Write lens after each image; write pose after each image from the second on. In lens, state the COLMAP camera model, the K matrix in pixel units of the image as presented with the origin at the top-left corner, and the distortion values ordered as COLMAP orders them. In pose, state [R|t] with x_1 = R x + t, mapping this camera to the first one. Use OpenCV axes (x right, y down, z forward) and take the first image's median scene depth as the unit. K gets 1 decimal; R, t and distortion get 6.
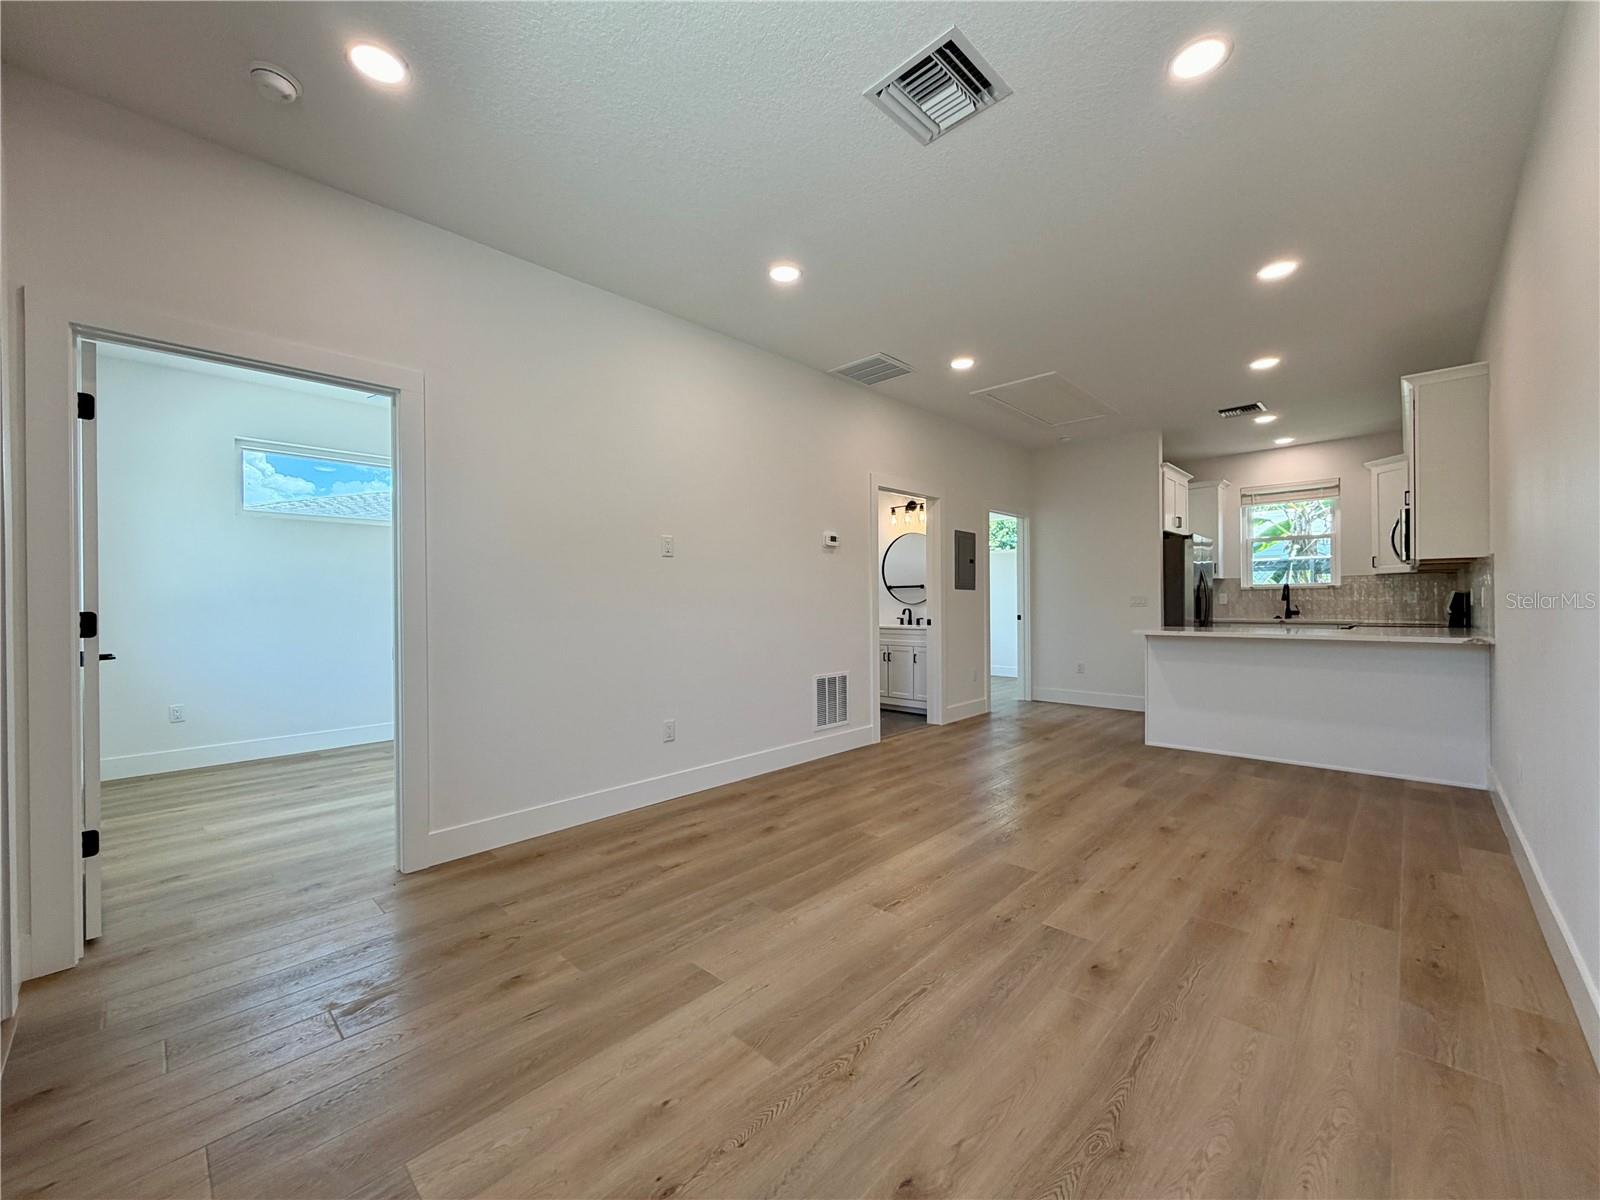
lens RADIAL K [[636.9, 0, 797.2], [0, 636.9, 603.3], [0, 0, 1]] dist [-0.000771, 0.000251]
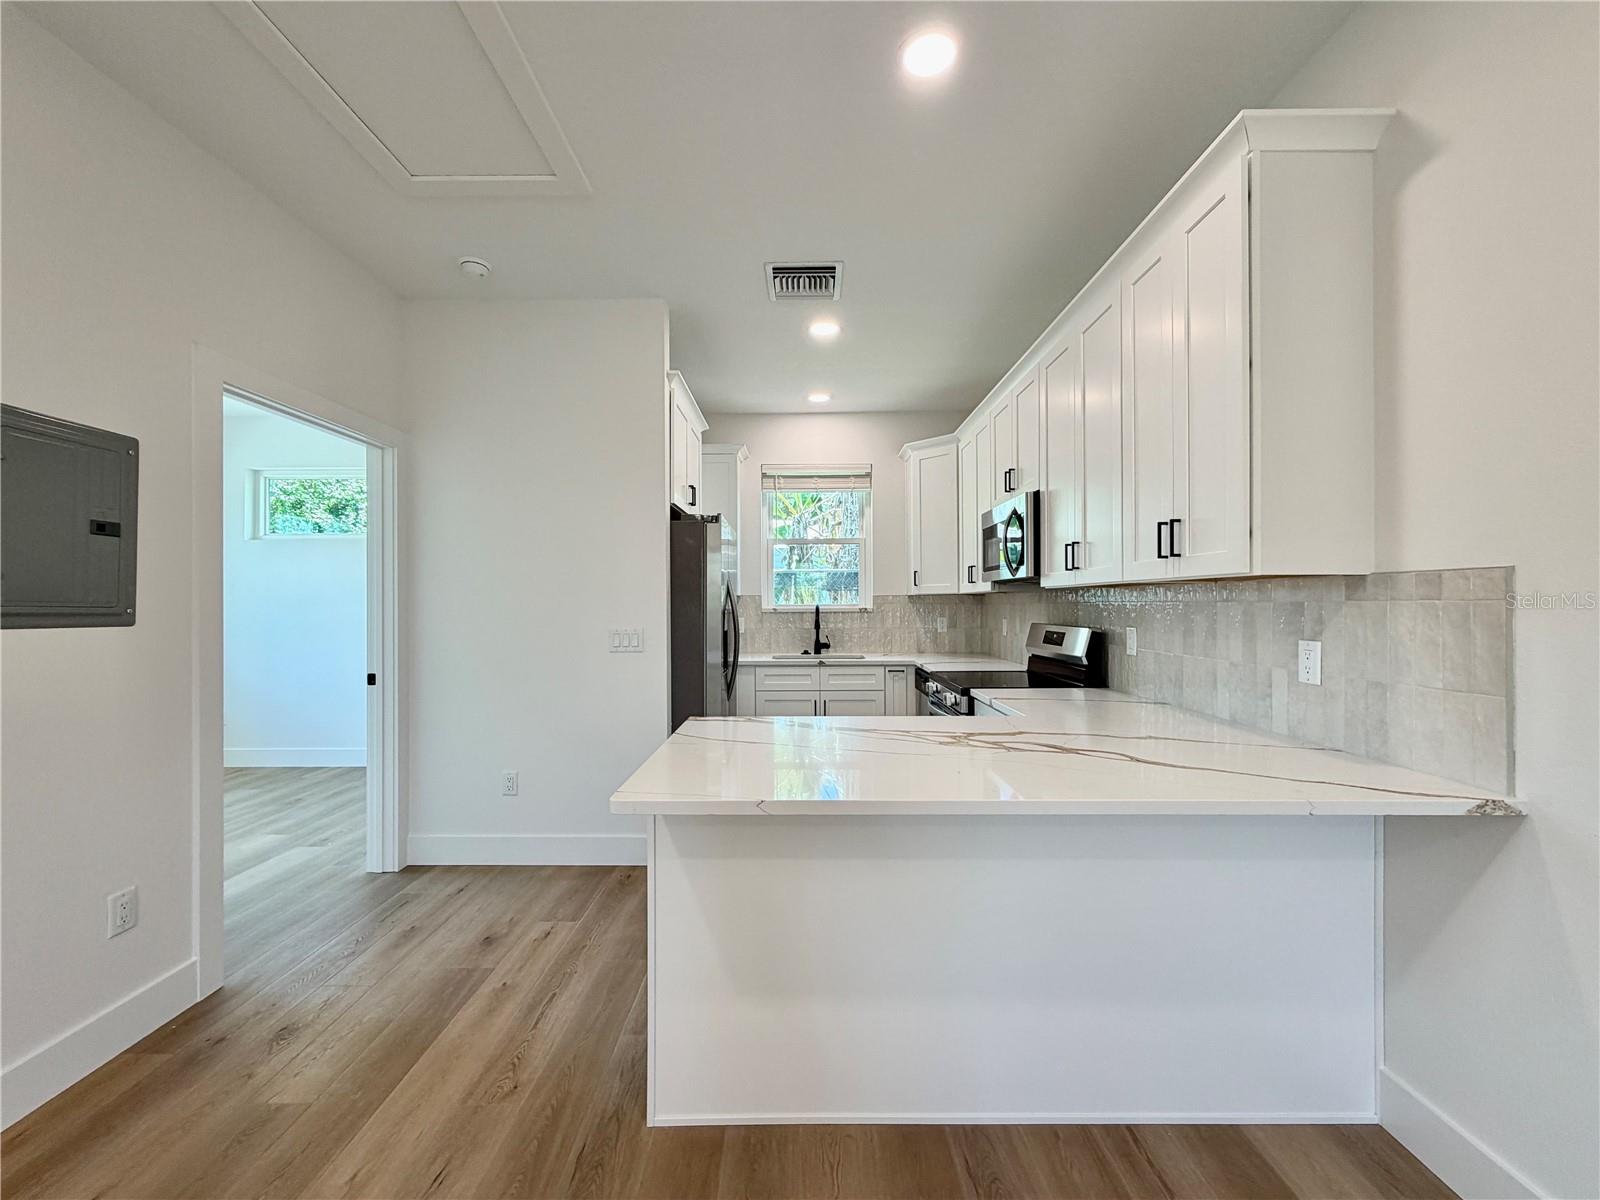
lens RADIAL K [[636.9, 0, 797.2], [0, 636.9, 603.3], [0, 0, 1]] dist [-0.000771, 0.000251]
pose [[0.722887, 0.006859, 0.690932, 0.520479], [-0.001234, 0.999962, -0.008636, -0.051355], [-0.690965, 0.005390, 0.722868, 0.988500]]
